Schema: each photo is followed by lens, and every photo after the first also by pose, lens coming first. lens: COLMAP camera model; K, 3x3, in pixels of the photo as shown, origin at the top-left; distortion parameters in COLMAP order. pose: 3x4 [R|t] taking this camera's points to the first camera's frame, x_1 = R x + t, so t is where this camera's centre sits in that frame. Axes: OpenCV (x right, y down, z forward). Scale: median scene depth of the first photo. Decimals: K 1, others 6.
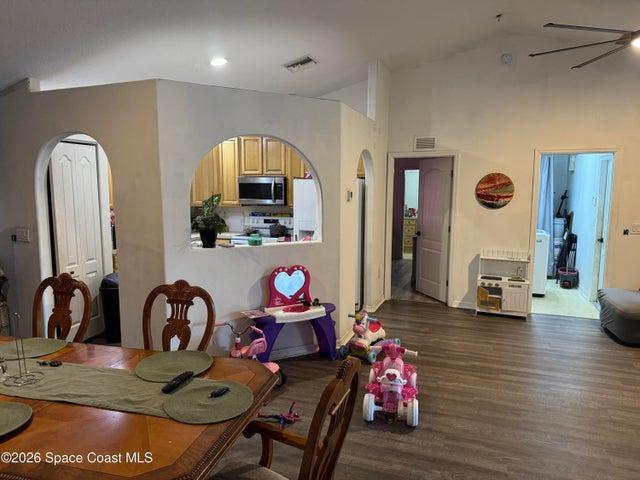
lens RADIAL K [[446.7, 0, 316.0], [0, 446.7, 243.2], [0, 0, 1]] dist [0.066915, -0.096645]
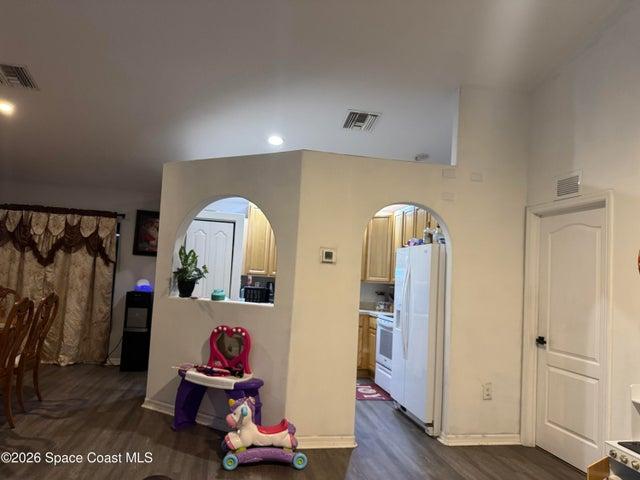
lens RADIAL K [[446.7, 0, 318.2], [0, 446.7, 243.1], [0, 0, 1]] dist [0.066915, -0.096645]
pose [[0.536745, -0.038970, -0.842844, 0.857221], [-0.157122, 0.976843, -0.145225, -0.011592], [0.828986, 0.210378, 0.518193, 0.641224]]
